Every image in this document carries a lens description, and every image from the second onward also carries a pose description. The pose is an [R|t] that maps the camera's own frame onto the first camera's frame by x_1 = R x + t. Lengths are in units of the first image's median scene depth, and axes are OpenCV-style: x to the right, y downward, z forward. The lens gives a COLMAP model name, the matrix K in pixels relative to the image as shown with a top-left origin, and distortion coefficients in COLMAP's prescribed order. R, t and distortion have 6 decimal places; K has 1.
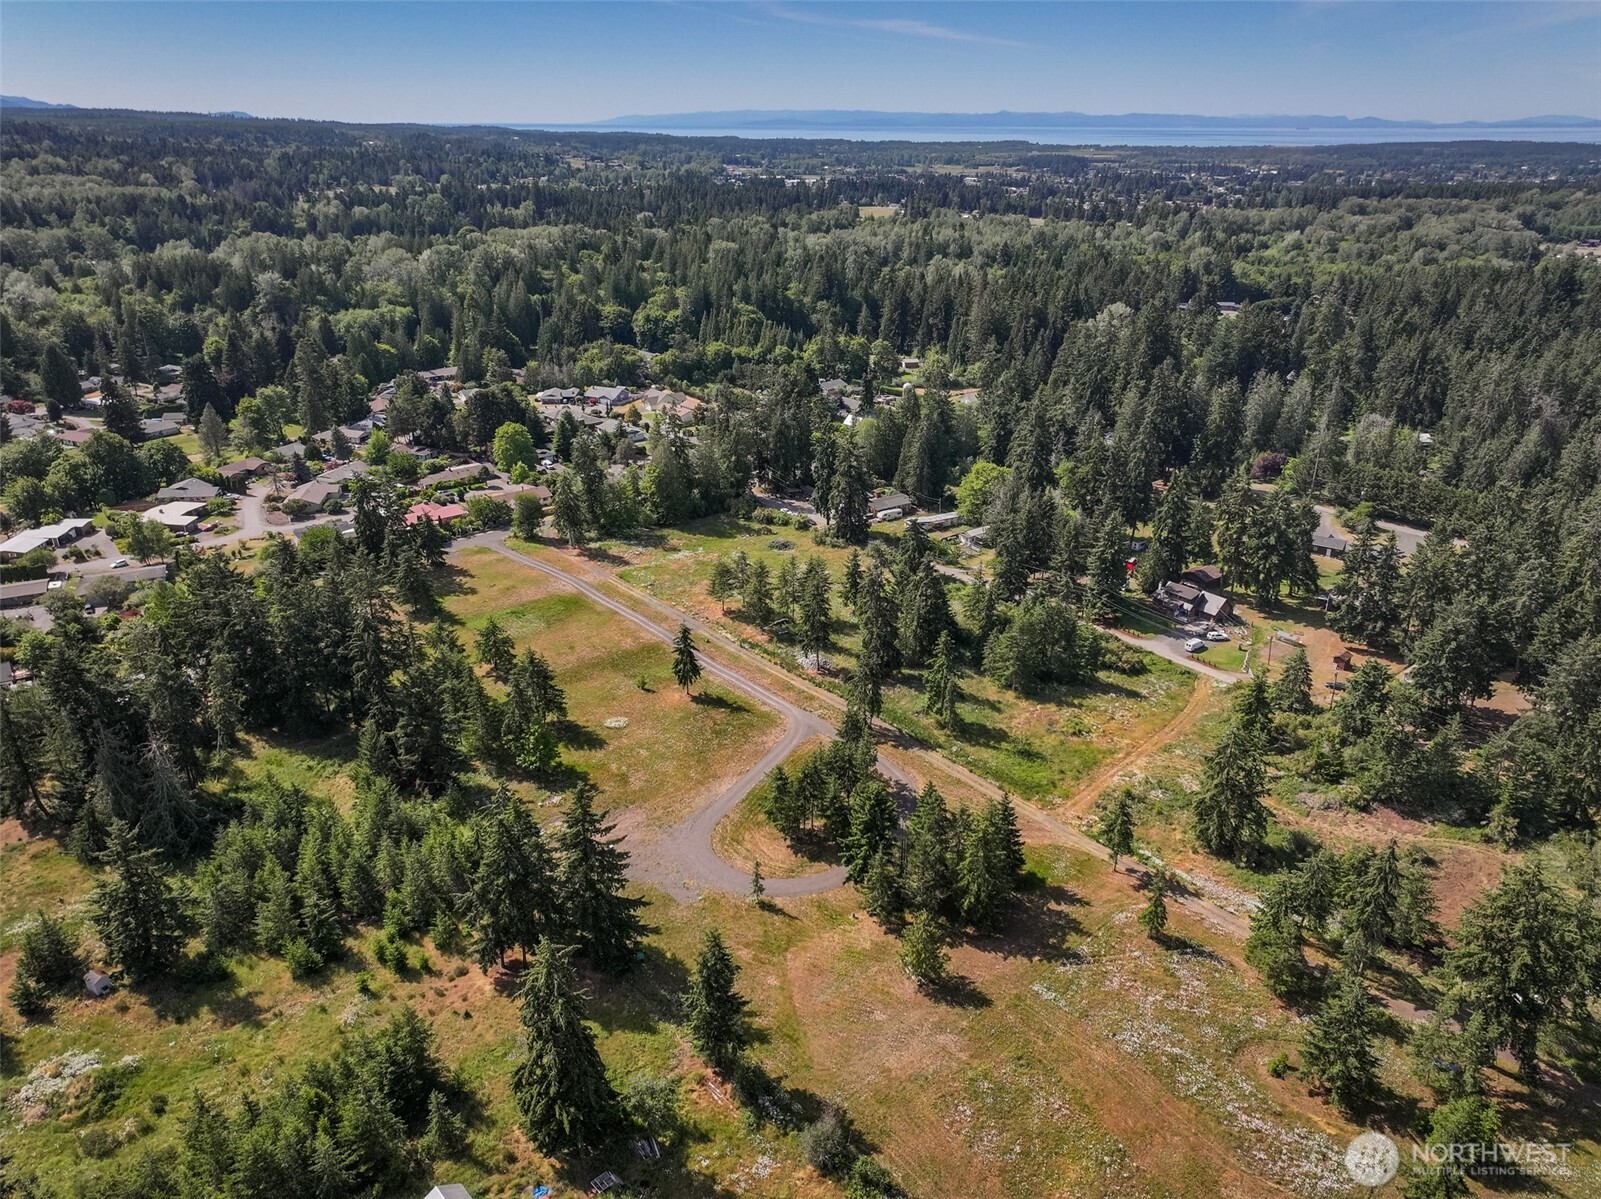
lens RADIAL K [[1120.2, 0, 805.3], [0, 1120.2, 603.6], [0, 0, 1]] dist [-0.001990, 0.019938]
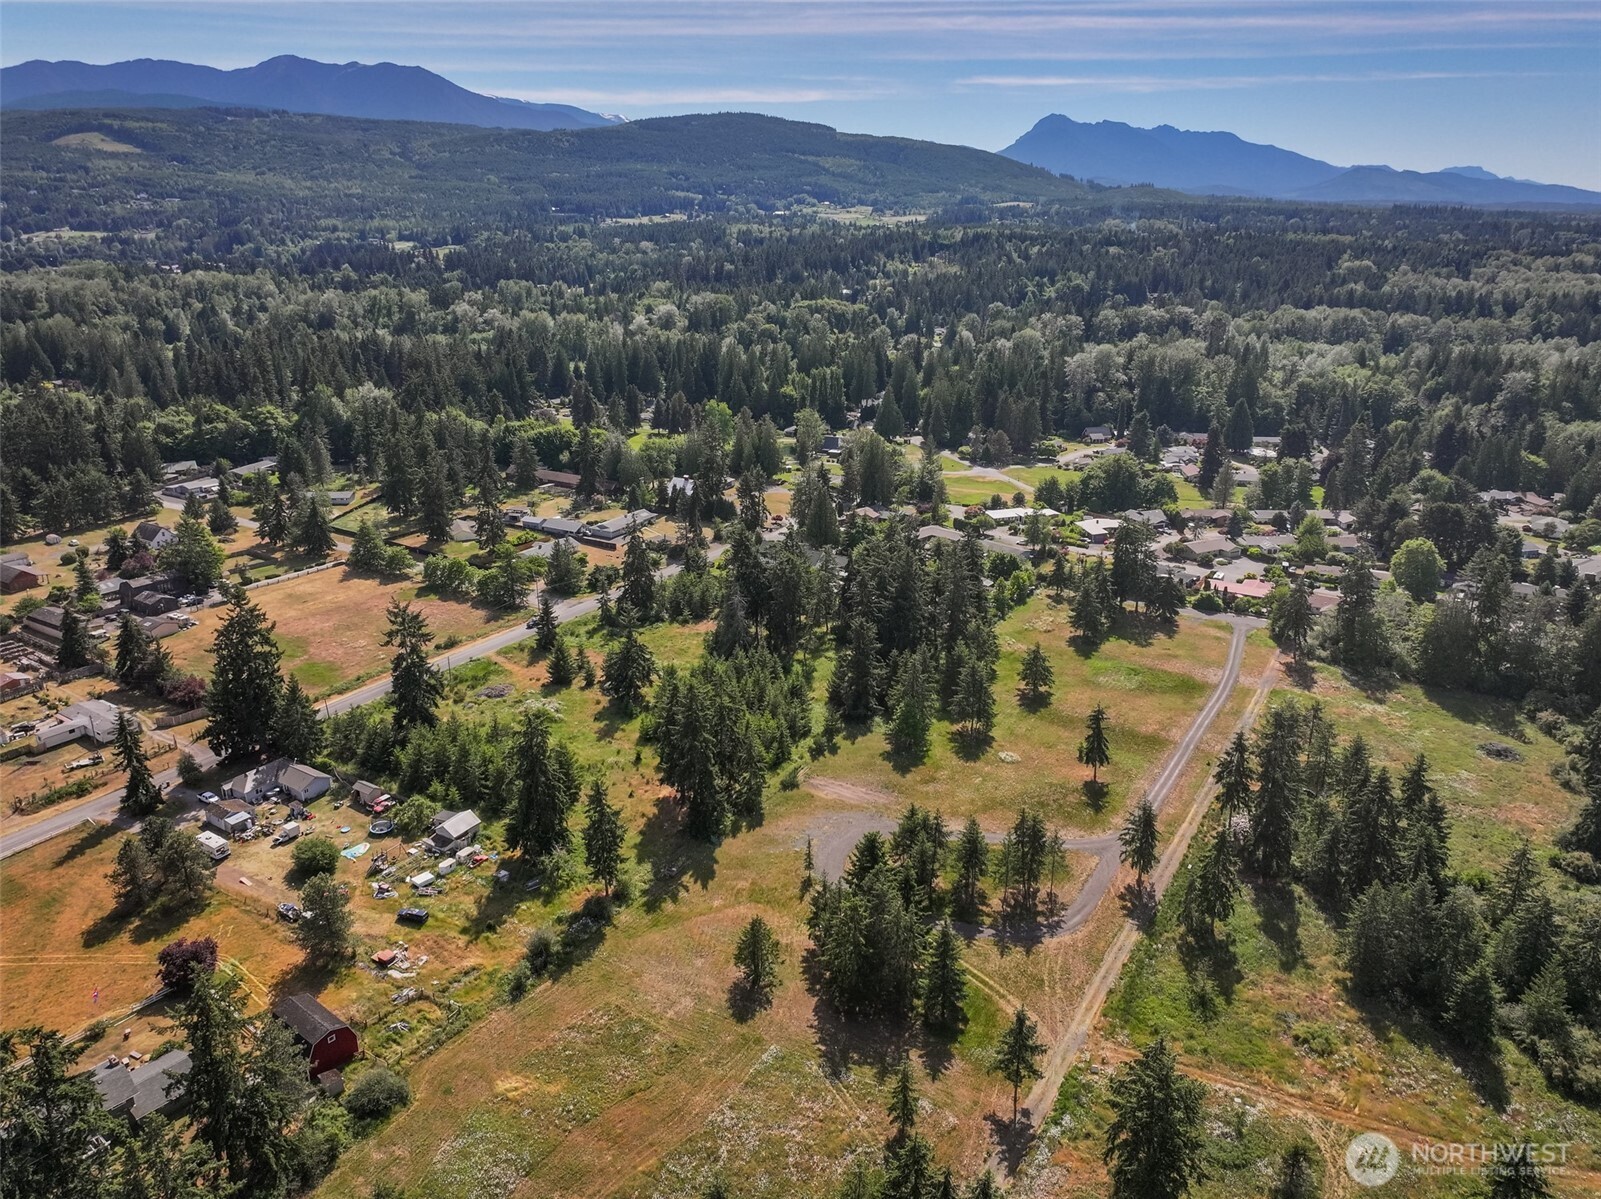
lens RADIAL K [[1120.2, 0, 808.9], [0, 1120.2, 598.7], [0, 0, 1]] dist [-0.001990, 0.019938]
pose [[0.327582, 0.305011, -0.894236, 0.734355], [-0.376831, 0.910101, 0.172379, -0.155924], [0.866423, 0.280508, 0.413070, 0.366284]]
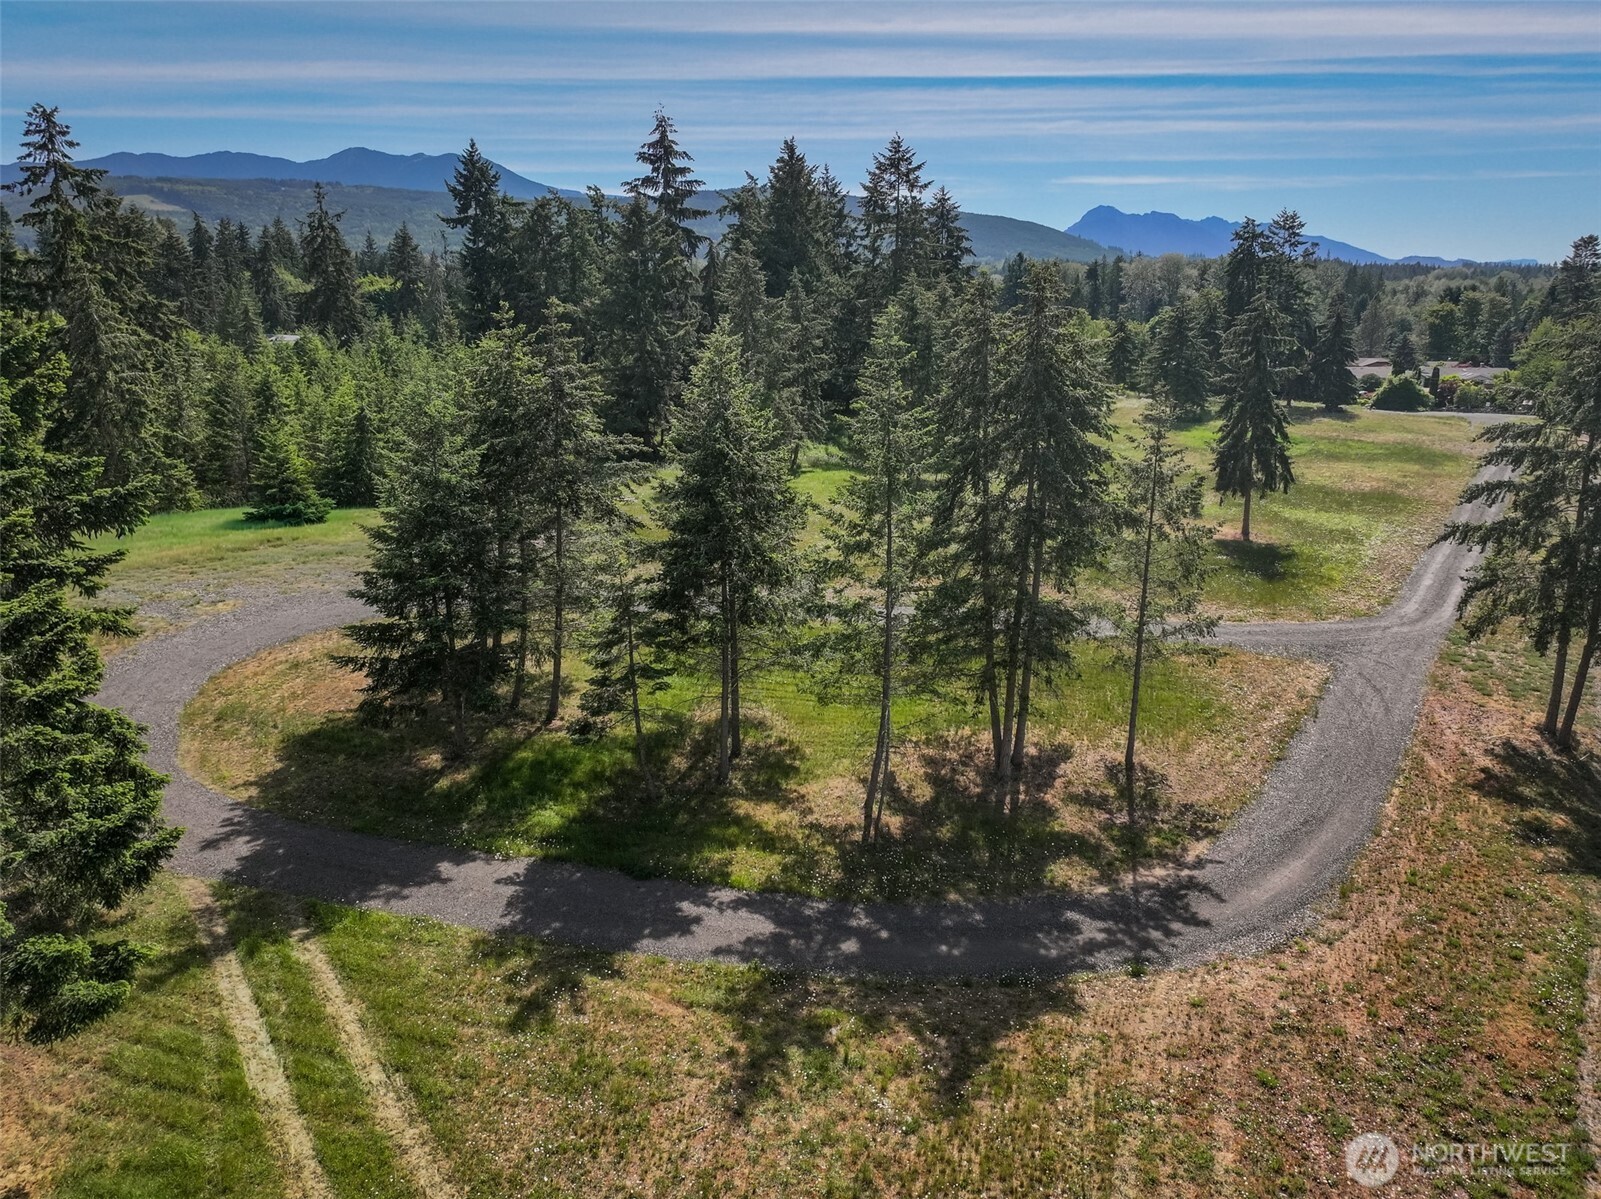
lens RADIAL K [[1120.2, 0, 799.9], [0, 1120.2, 620.8], [0, 0, 1]] dist [-0.001990, 0.019938]
pose [[0.278353, 0.259920, -0.924641, 0.196646], [-0.383861, 0.912567, 0.140969, 0.122106], [0.880438, 0.315695, 0.353789, 0.869271]]
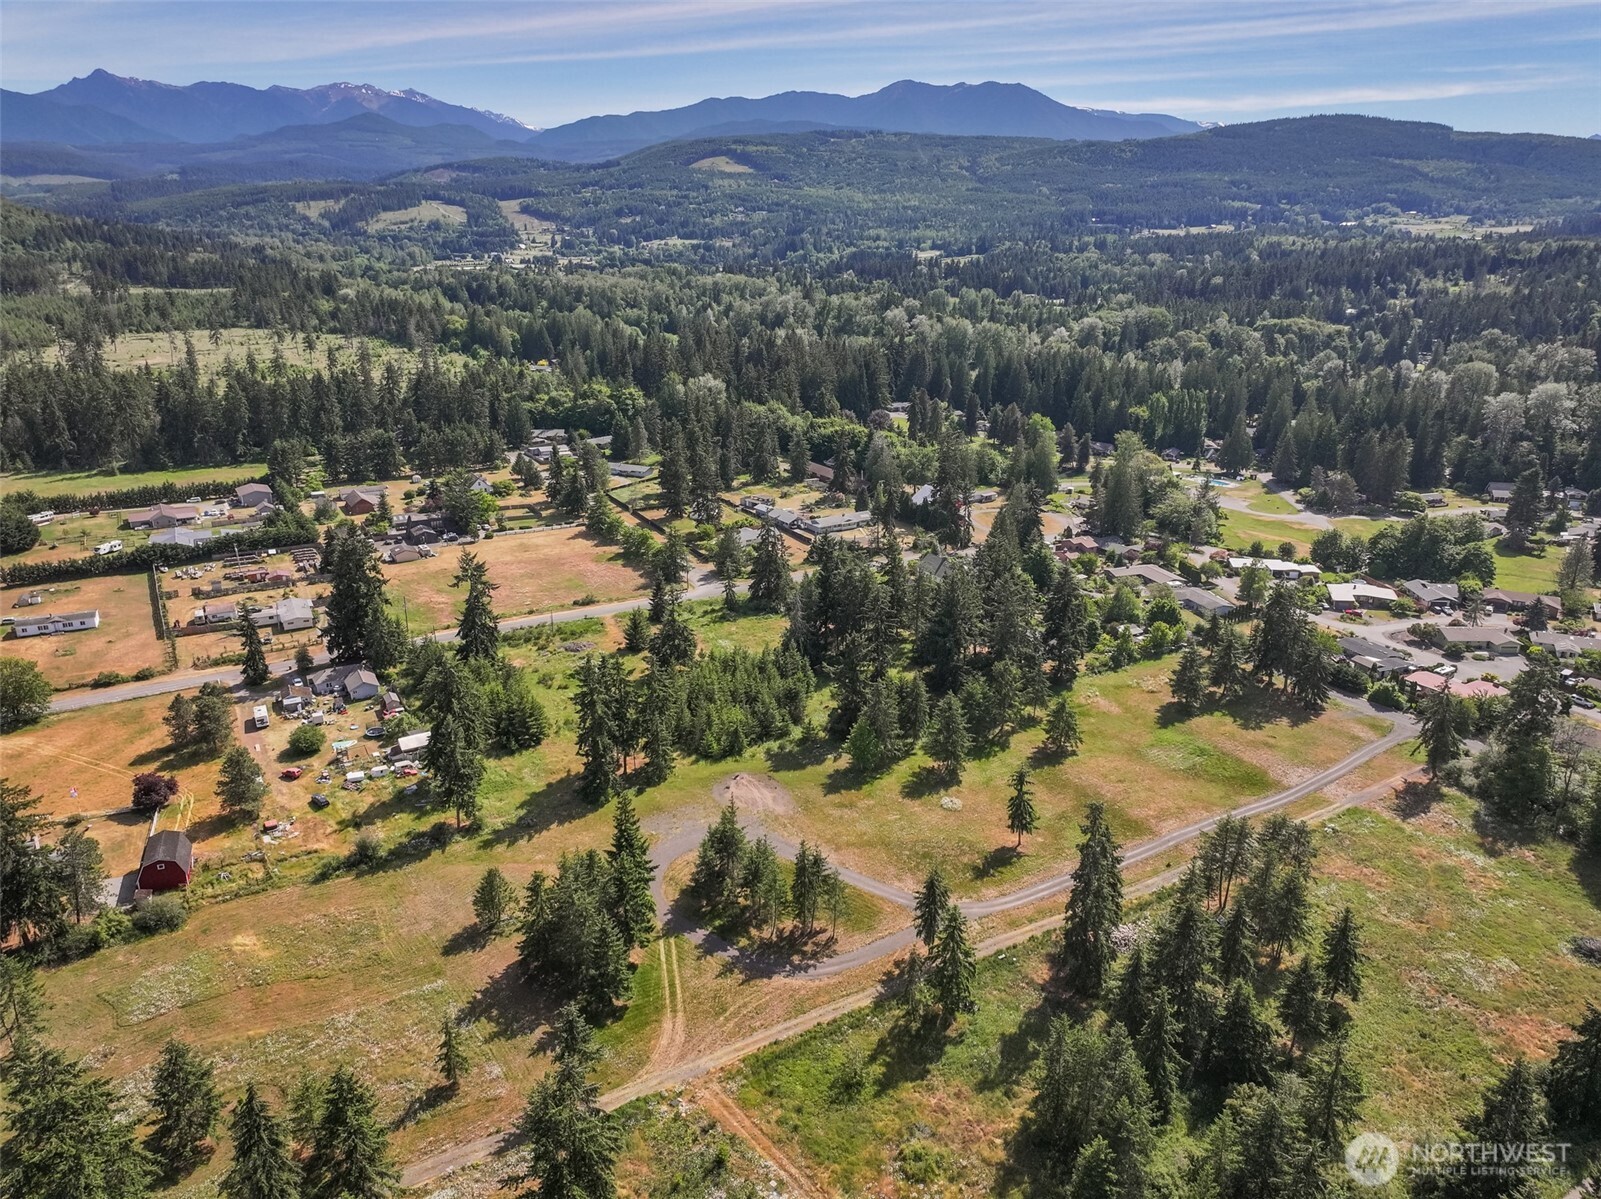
lens RADIAL K [[1120.2, 0, 808.0], [0, 1120.2, 598.6], [0, 0, 1]] dist [-0.001990, 0.019938]
pose [[-0.149405, 0.311263, -0.938506, 0.788234], [-0.397468, 0.850191, 0.345247, -0.370038], [0.905372, 0.424607, -0.003306, 0.862529]]
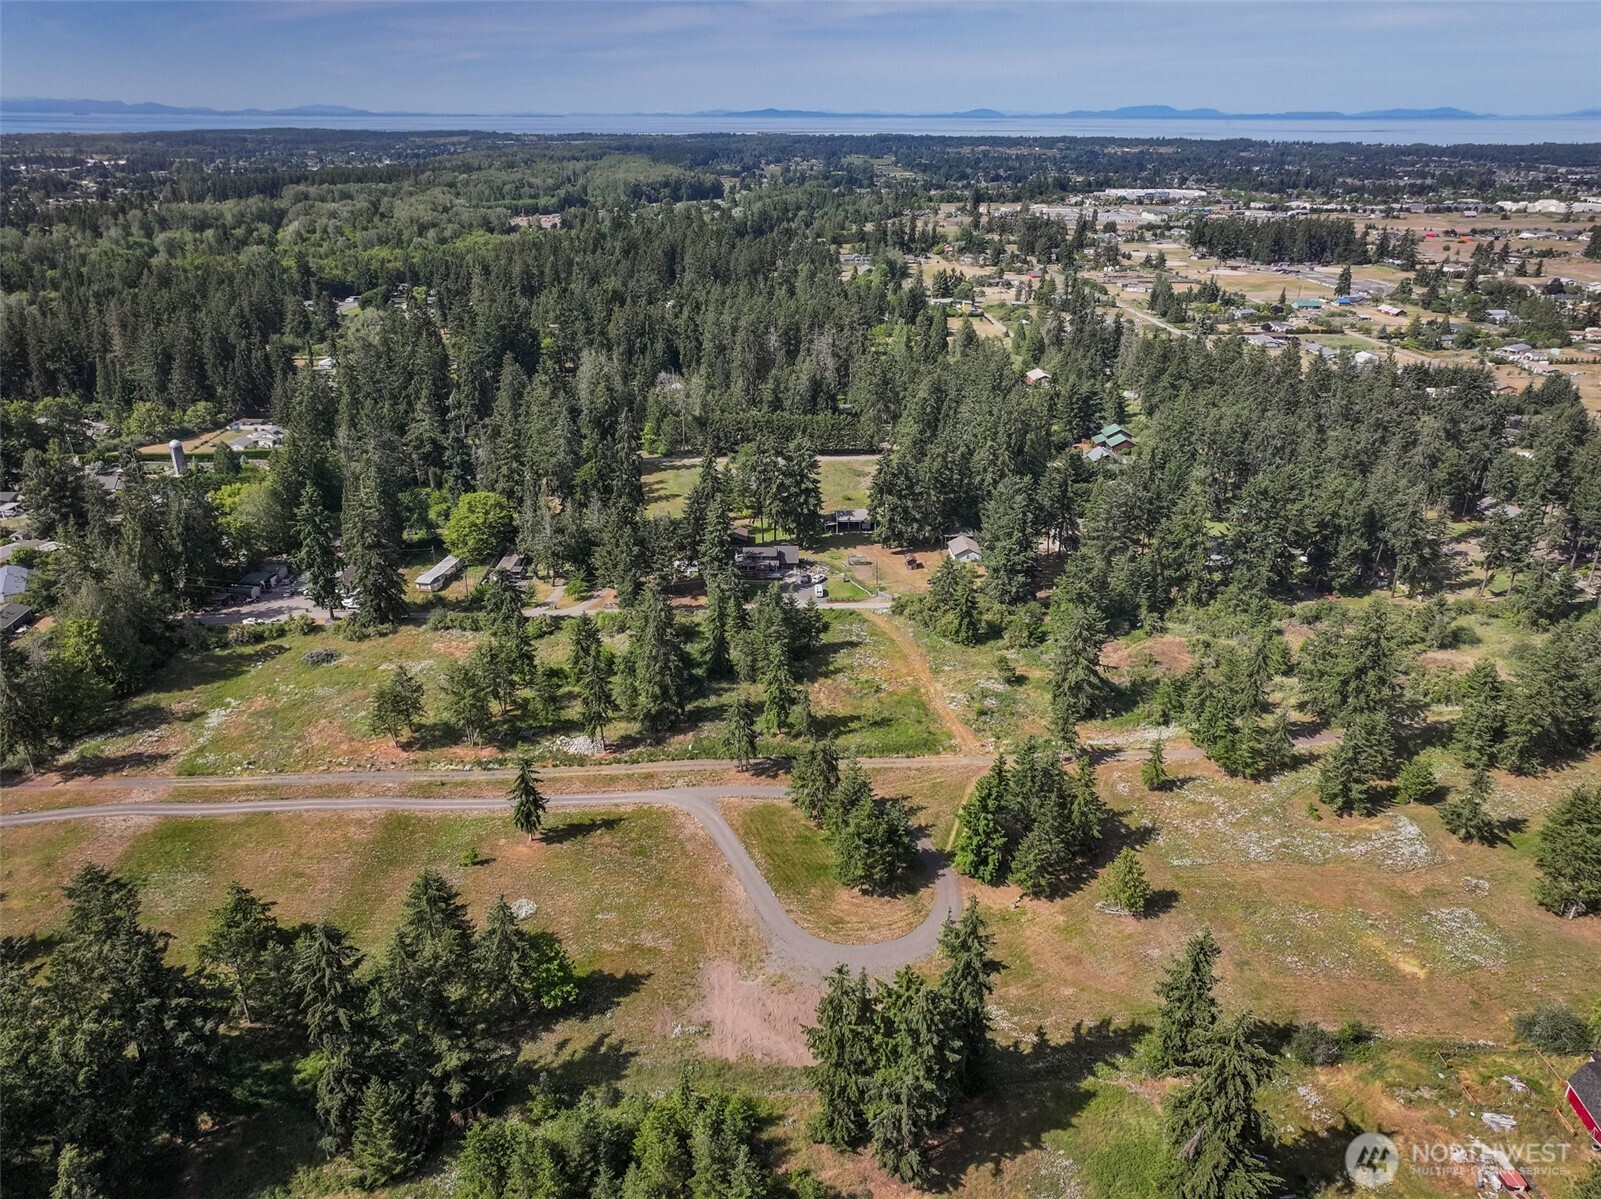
lens RADIAL K [[1120.2, 0, 811.6], [0, 1120.2, 608.9], [0, 0, 1]] dist [-0.001990, 0.019938]
pose [[0.600699, -0.326016, 0.729982, -0.574242], [0.316106, 0.935527, 0.157691, -0.150848], [-0.734328, 0.136027, 0.665026, 0.346100]]
